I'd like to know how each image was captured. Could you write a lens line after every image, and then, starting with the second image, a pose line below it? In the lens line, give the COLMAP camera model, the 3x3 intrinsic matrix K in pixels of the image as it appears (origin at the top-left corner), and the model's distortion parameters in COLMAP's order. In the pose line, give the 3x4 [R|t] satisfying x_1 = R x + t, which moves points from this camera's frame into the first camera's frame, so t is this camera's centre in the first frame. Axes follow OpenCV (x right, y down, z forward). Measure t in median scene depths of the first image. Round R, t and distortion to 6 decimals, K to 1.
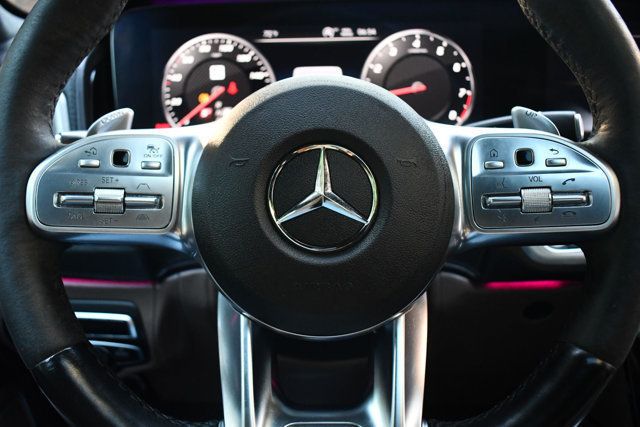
lens RADIAL K [[618.1, 0, 317.8], [0, 618.1, 212.4], [0, 0, 1]] dist [-0.102316, 0.000000]
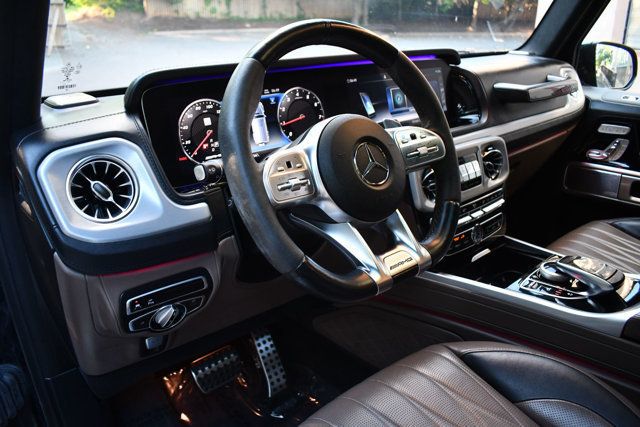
lens RADIAL K [[490.6, 0, 320.9], [0, 490.6, 212.1], [0, 0, 1]] dist [-0.096757, 0.007649]
pose [[0.755372, -0.229508, 0.613791, -1.294089], [0.226377, 0.970389, 0.084252, -0.049162], [-0.614952, 0.075307, 0.784960, -0.344112]]
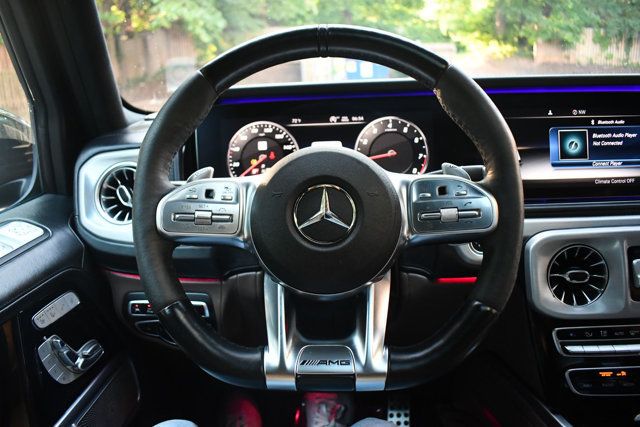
lens RADIAL K [[490.6, 0, 317.5], [0, 490.6, 212.0], [0, 0, 1]] dist [-0.096757, 0.007649]
pose [[0.999174, -0.009411, -0.039541, 0.038964], [0.005812, 0.995910, -0.090161, 0.086853], [0.040228, 0.089857, 0.995142, -0.357683]]
